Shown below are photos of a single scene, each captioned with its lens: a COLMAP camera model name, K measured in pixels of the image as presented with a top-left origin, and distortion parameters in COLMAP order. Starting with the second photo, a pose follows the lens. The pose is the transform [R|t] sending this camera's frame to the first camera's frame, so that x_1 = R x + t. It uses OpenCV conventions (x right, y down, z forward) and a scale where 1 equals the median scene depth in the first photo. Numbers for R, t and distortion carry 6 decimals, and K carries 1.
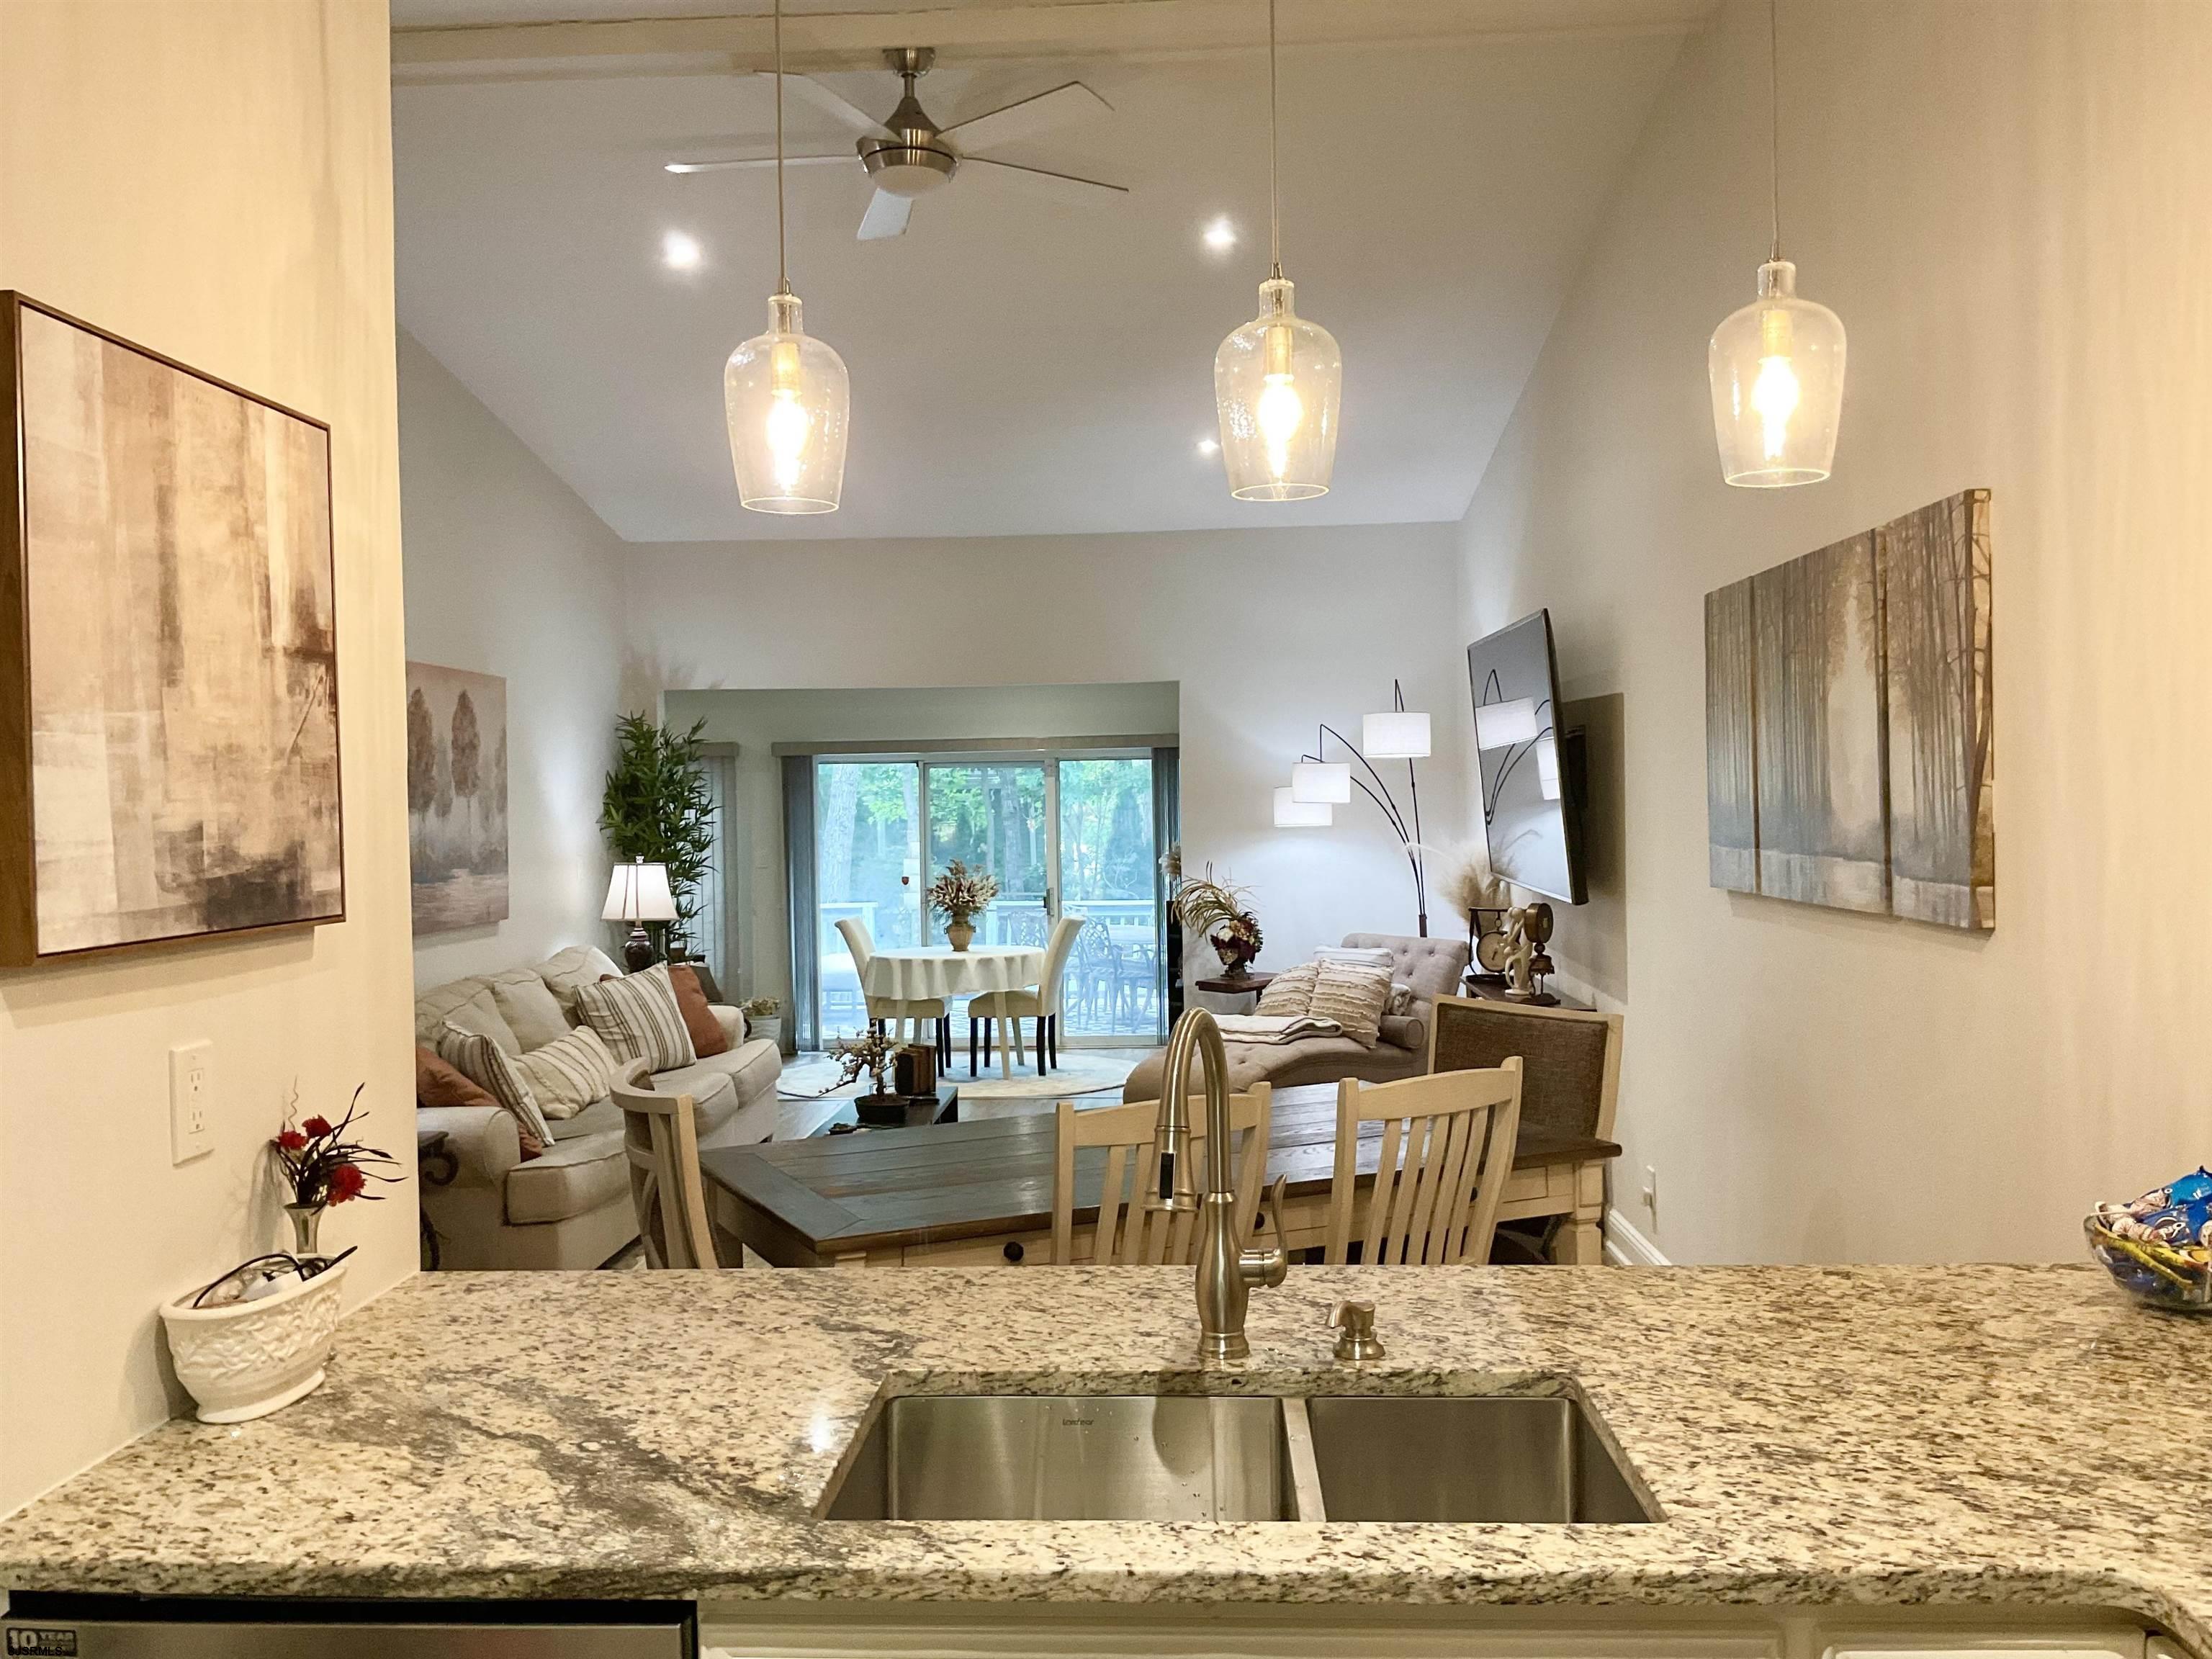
lens RADIAL K [[1831.4, 0, 1110.5], [0, 1831.4, 824.6], [0, 0, 1]] dist [0.088652, -0.169181]
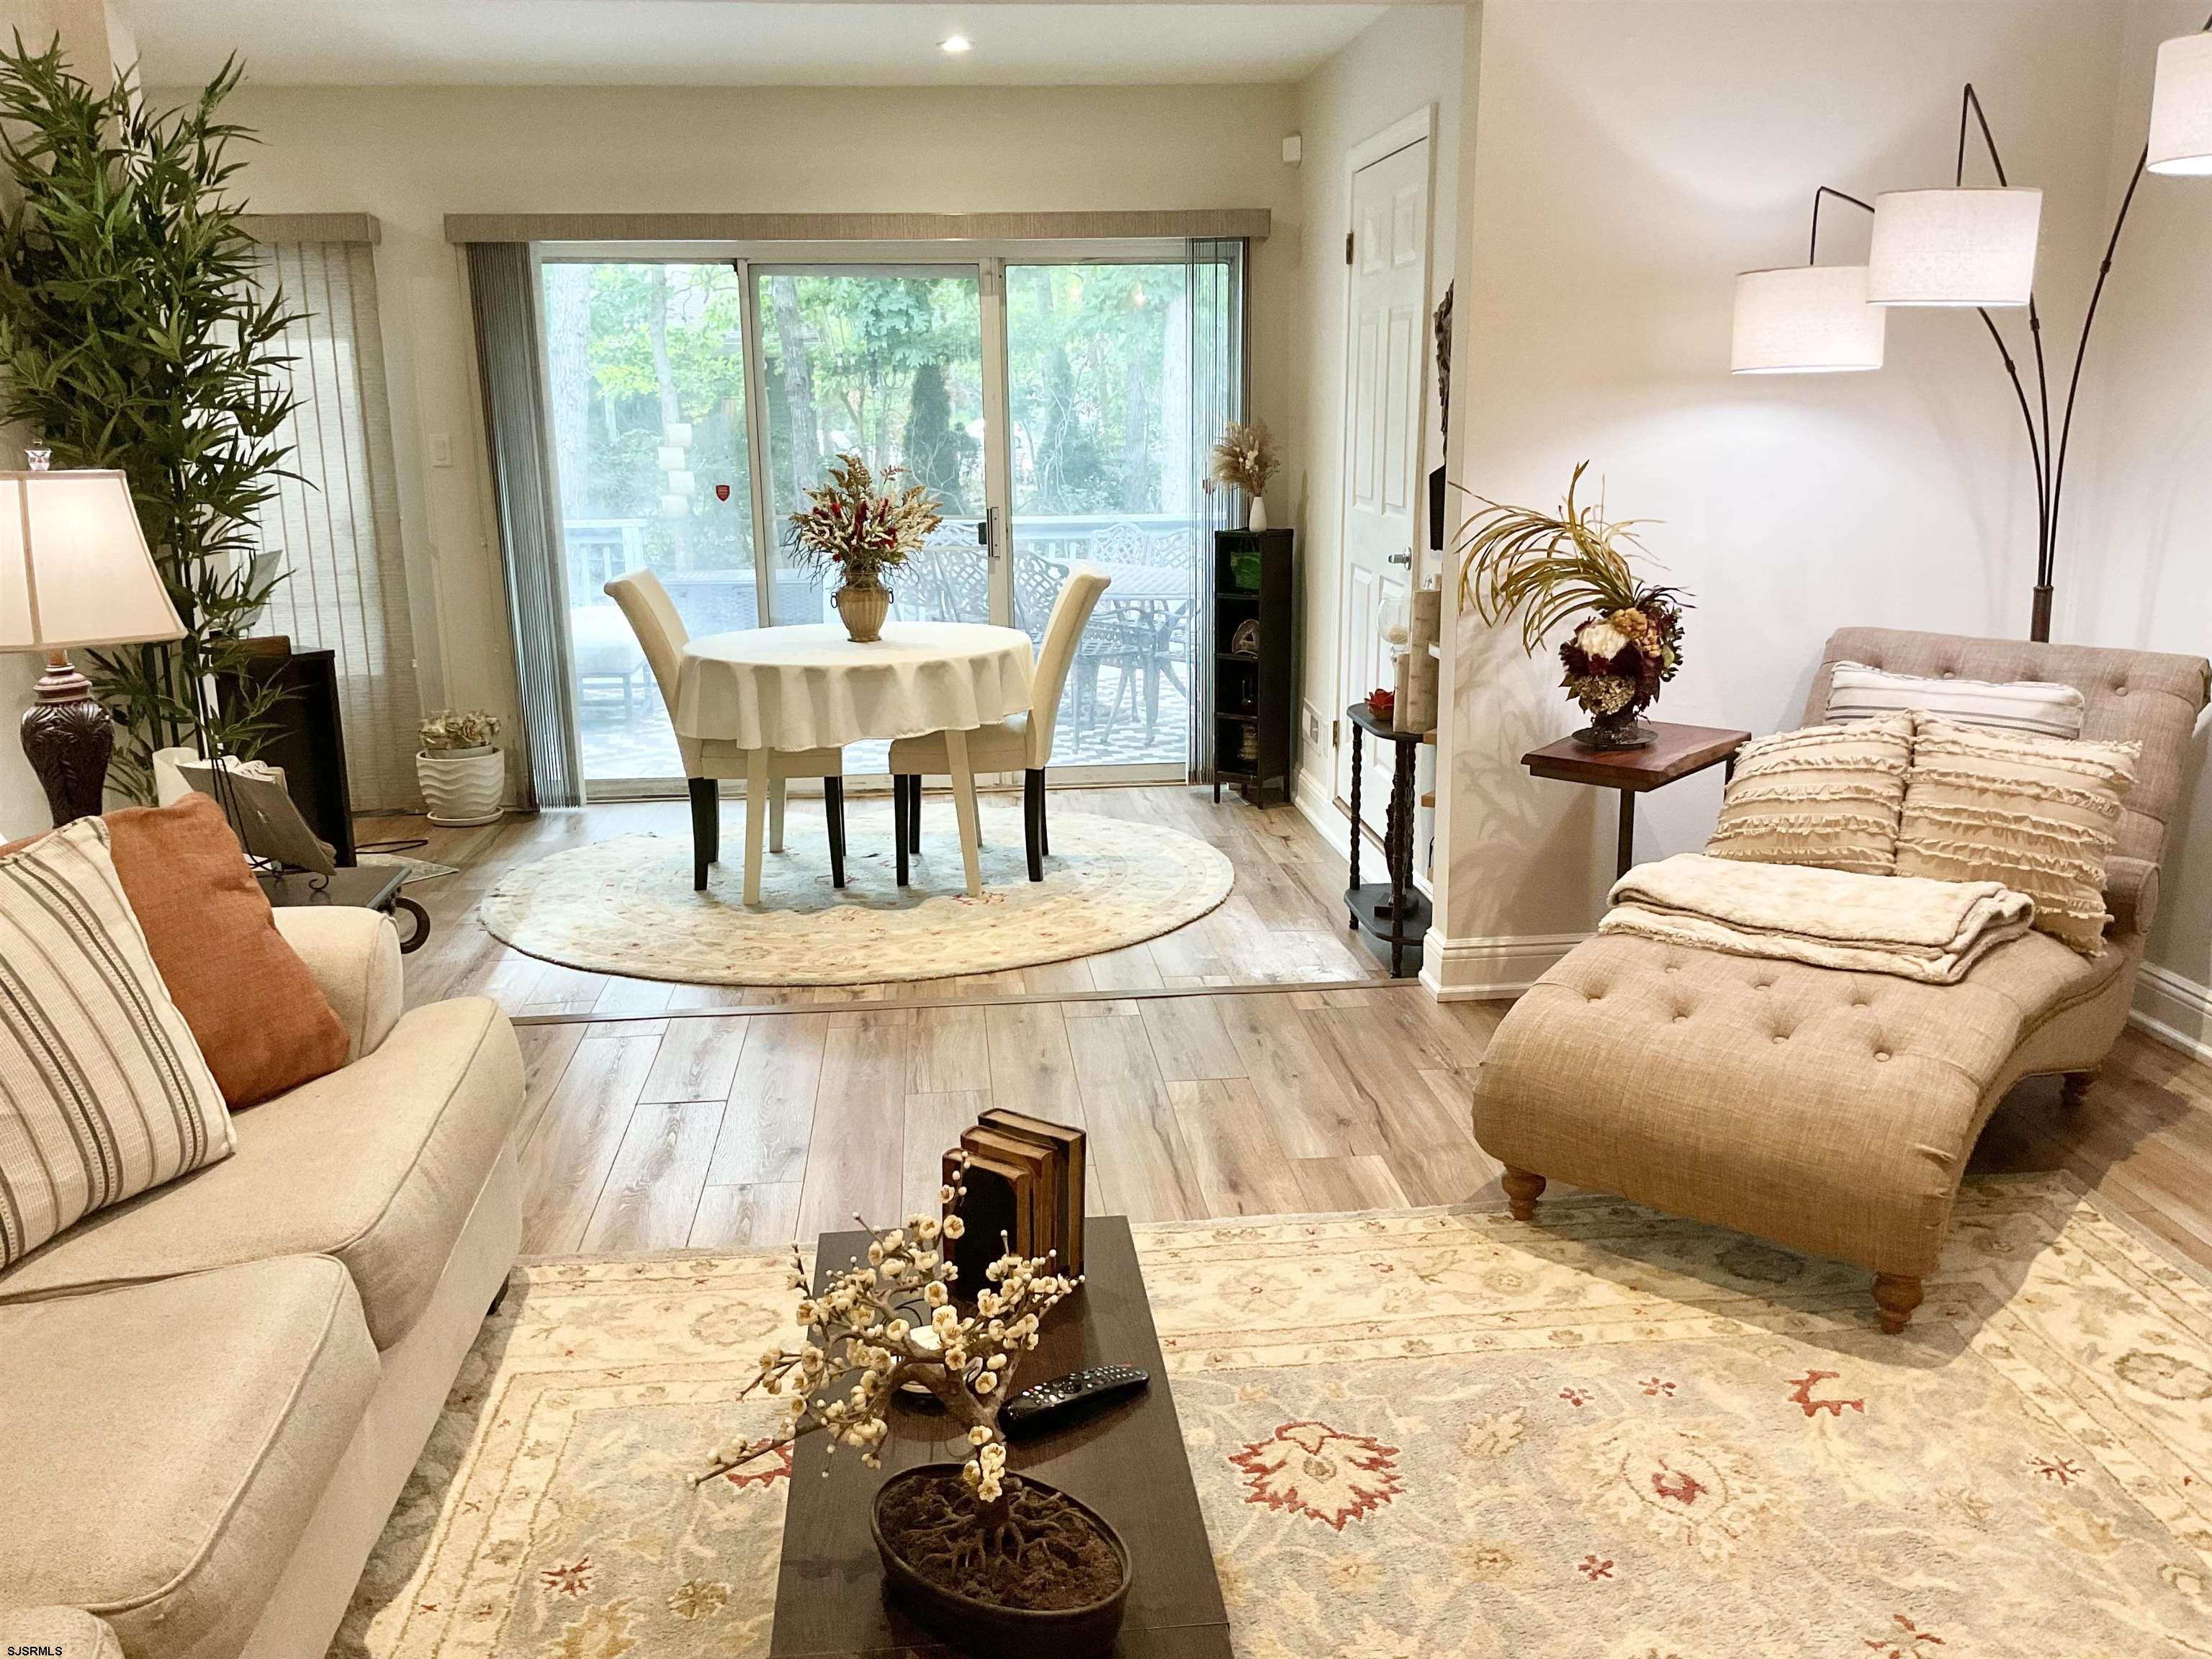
lens RADIAL K [[1831.4, 0, 1101.4], [0, 1831.4, 834.1], [0, 0, 1]] dist [0.088652, -0.169181]
pose [[0.990534, -0.028612, 0.134255, -0.106264], [-0.002226, 0.974561, 0.224113, 0.009169], [-0.137251, -0.222290, 0.965271, 0.600301]]
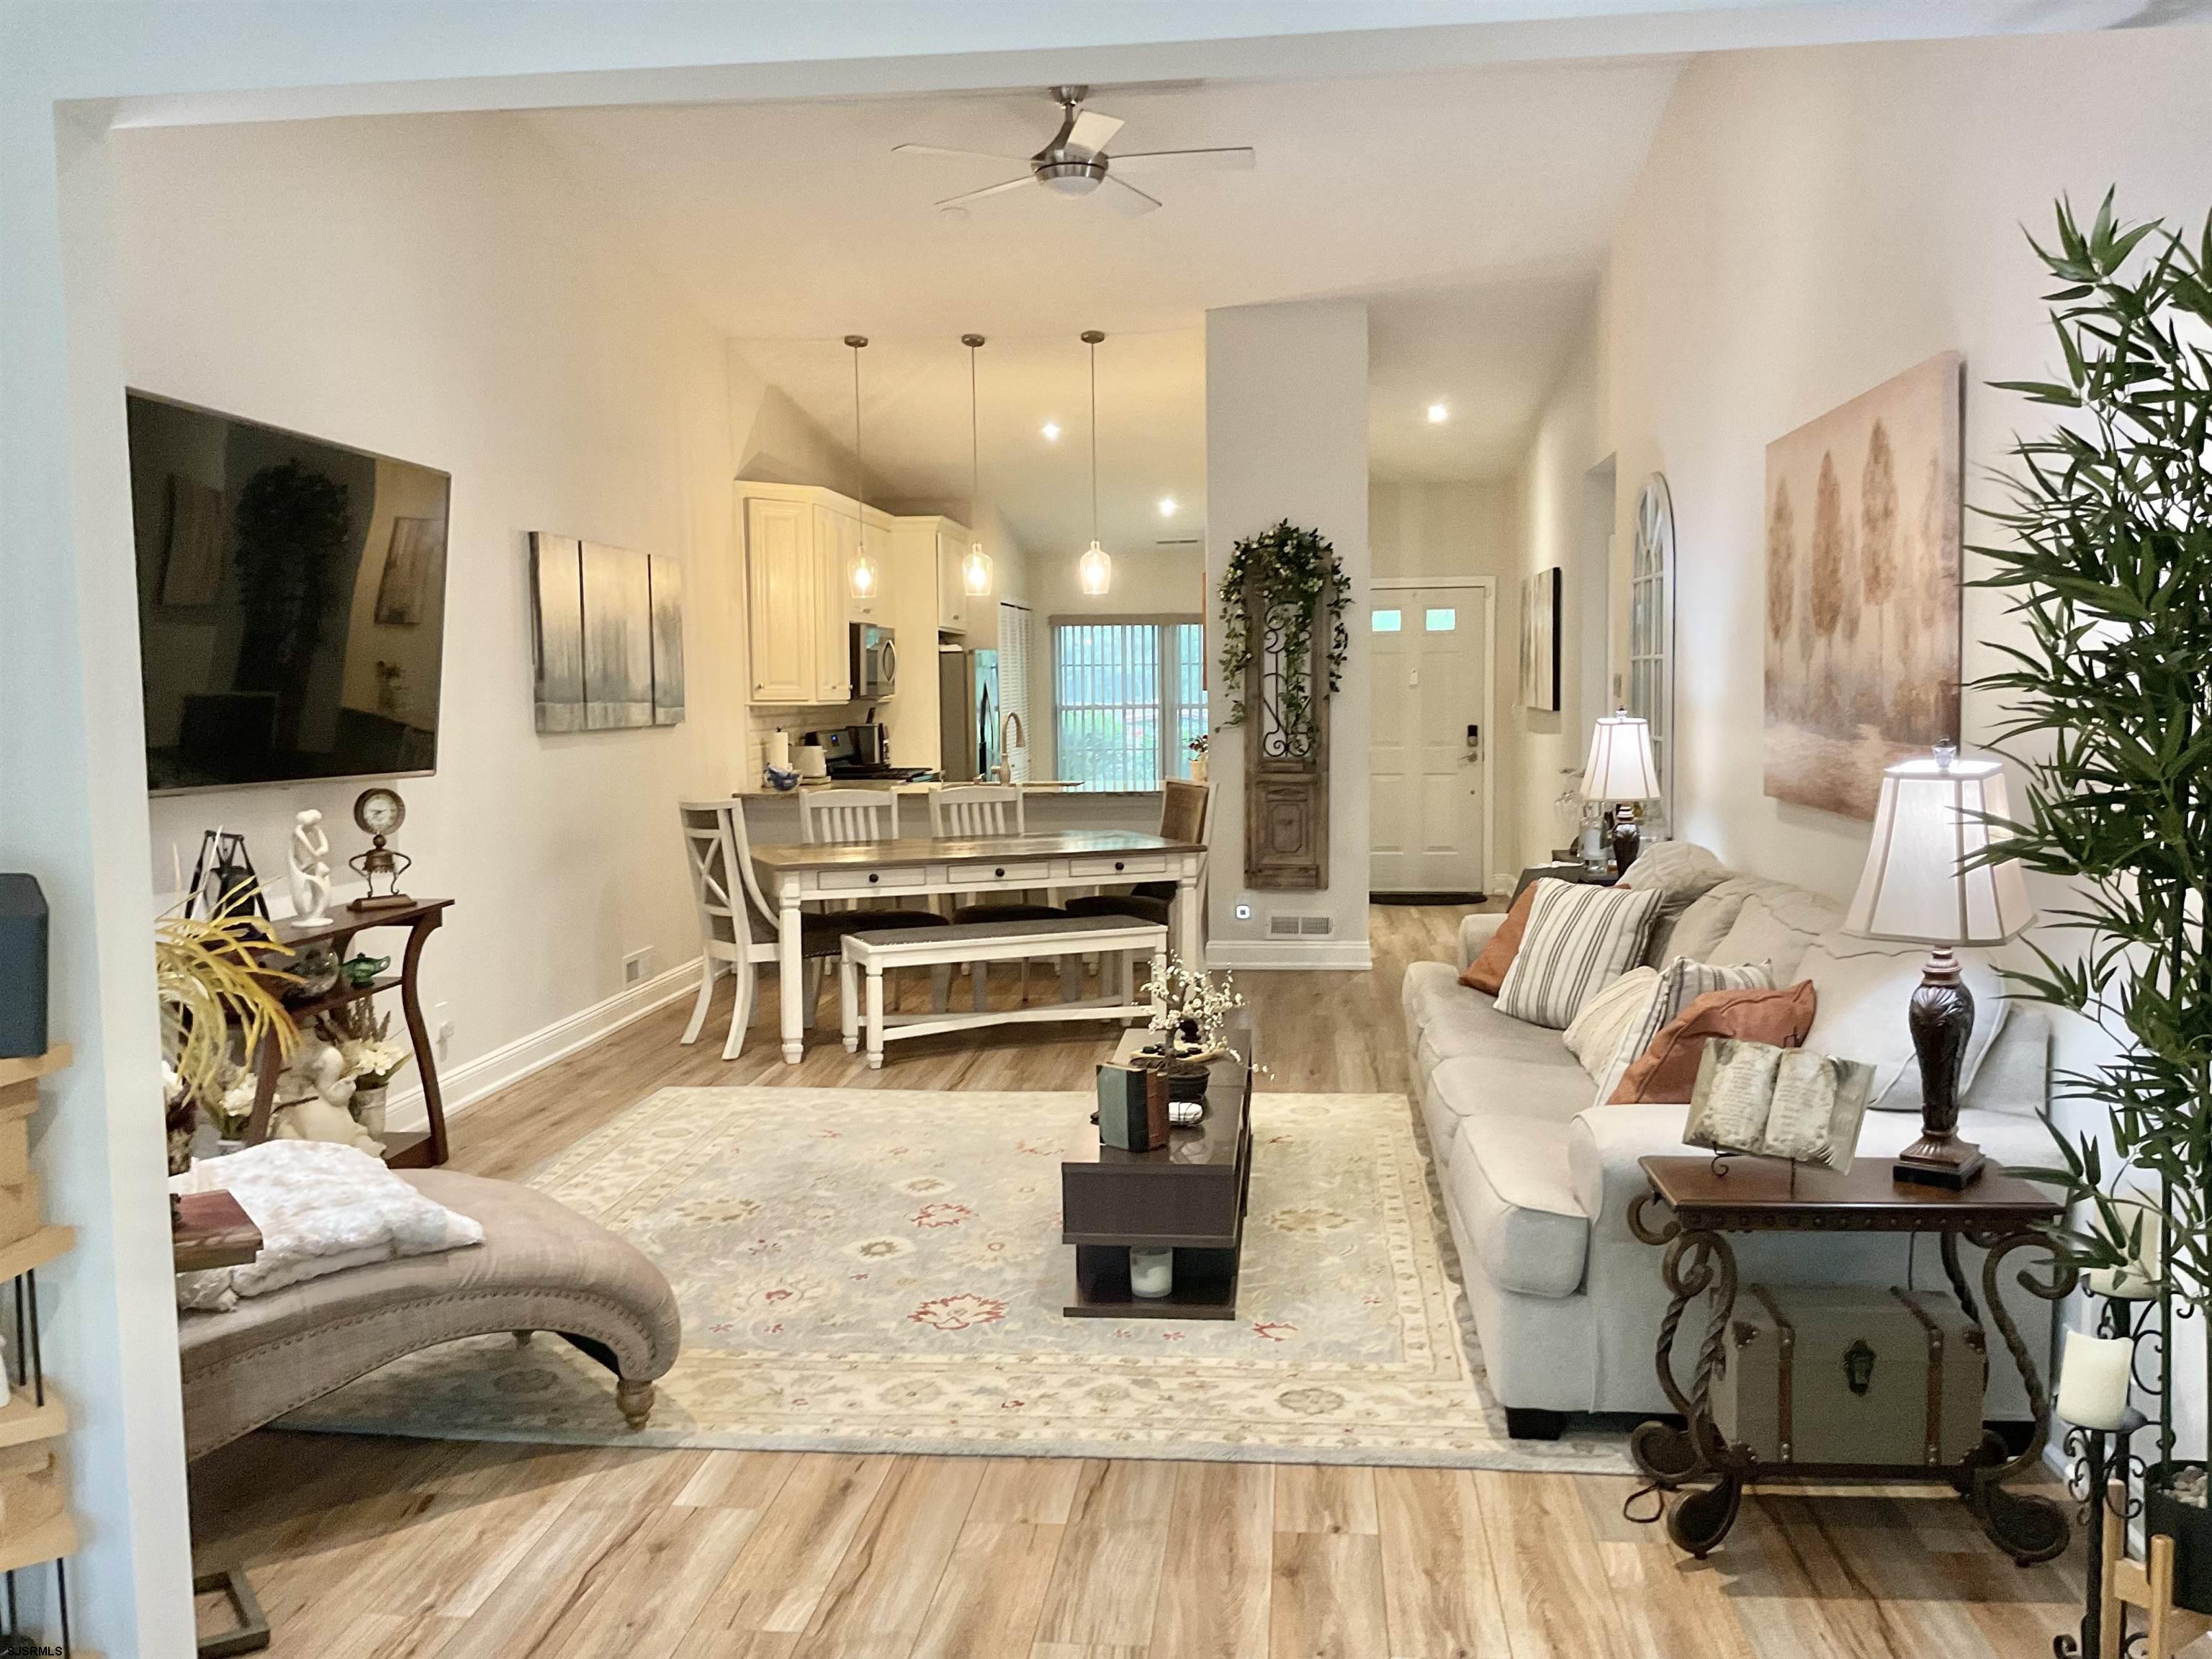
lens RADIAL K [[1831.4, 0, 1104.4], [0, 1831.4, 837.8], [0, 0, 1]] dist [0.088652, -0.169181]
pose [[-0.997504, 0.025510, 0.065846, -0.112308], [0.031611, 0.995133, 0.093335, -0.002895], [-0.063145, 0.095184, -0.993455, 1.281636]]
